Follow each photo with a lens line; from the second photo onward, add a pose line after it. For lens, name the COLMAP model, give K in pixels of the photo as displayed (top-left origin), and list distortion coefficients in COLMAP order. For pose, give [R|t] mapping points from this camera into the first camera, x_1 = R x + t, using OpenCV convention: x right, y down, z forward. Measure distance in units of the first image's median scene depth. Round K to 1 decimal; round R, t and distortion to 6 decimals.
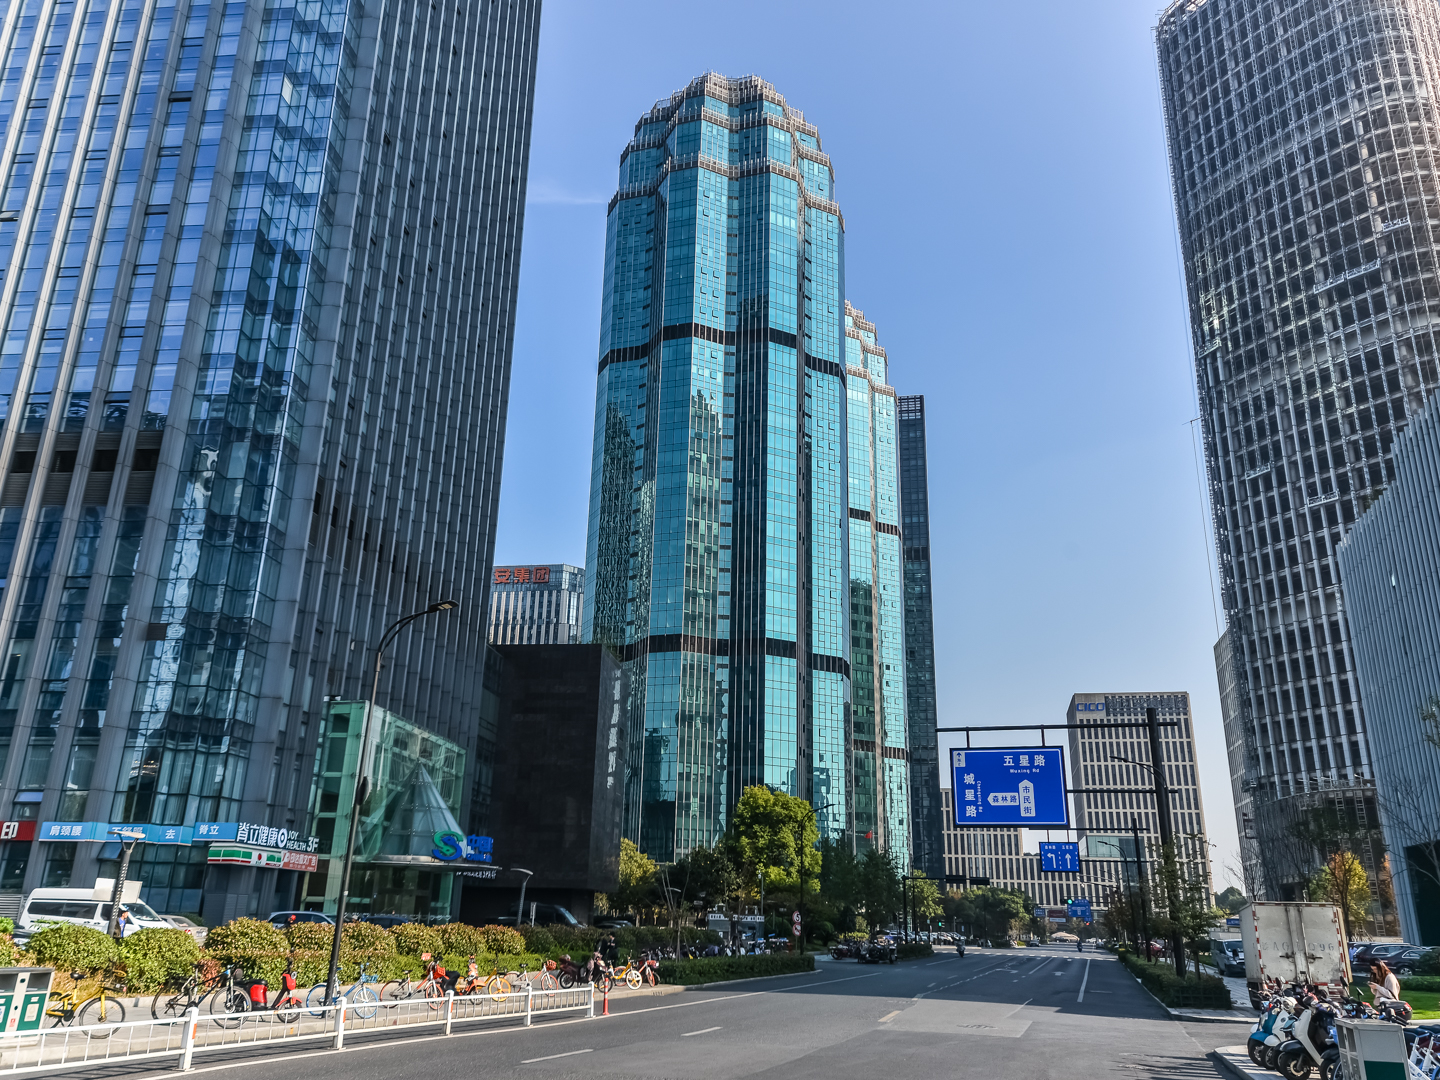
lens RADIAL K [[981.0, 0, 654.6], [0, 981.0, 535.8], [0, 0, 1]] dist [0.080082, -0.032954]
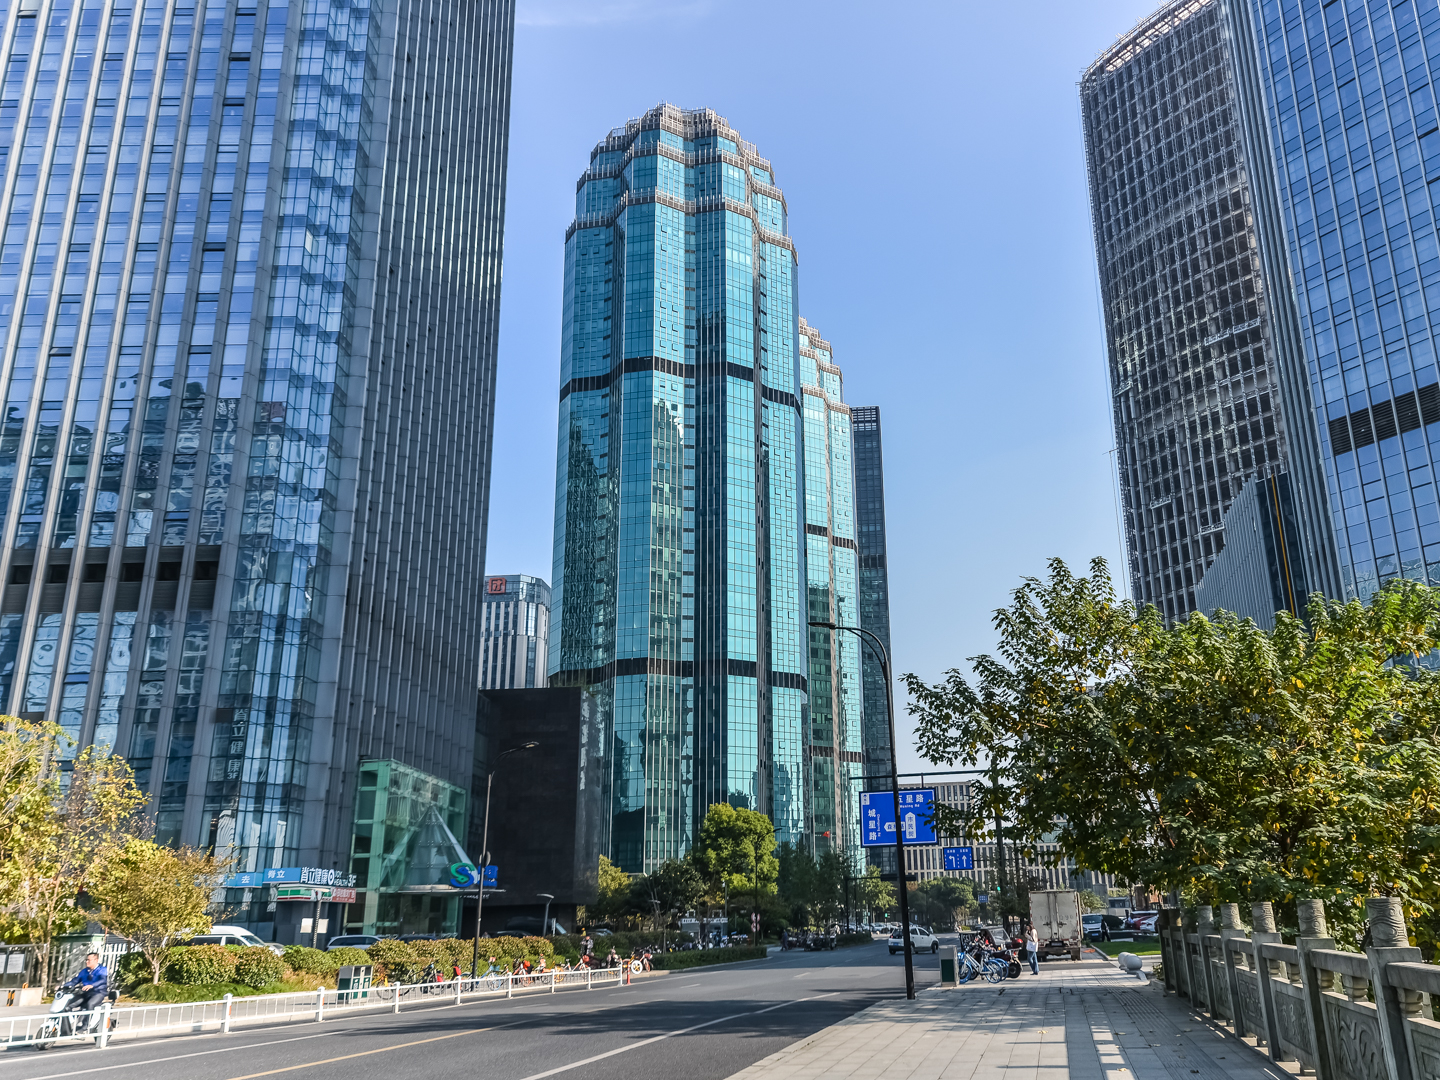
lens RADIAL K [[1196.0, 0, 720.0], [0, 1196.0, 540.0], [0, 0, 1]] dist [0.091207, -0.001568]
pose [[0.994385, -0.019611, 0.103989, -0.027114], [0.013196, 0.997987, 0.062025, -0.106666], [-0.104996, -0.060305, 0.992643, -0.273935]]
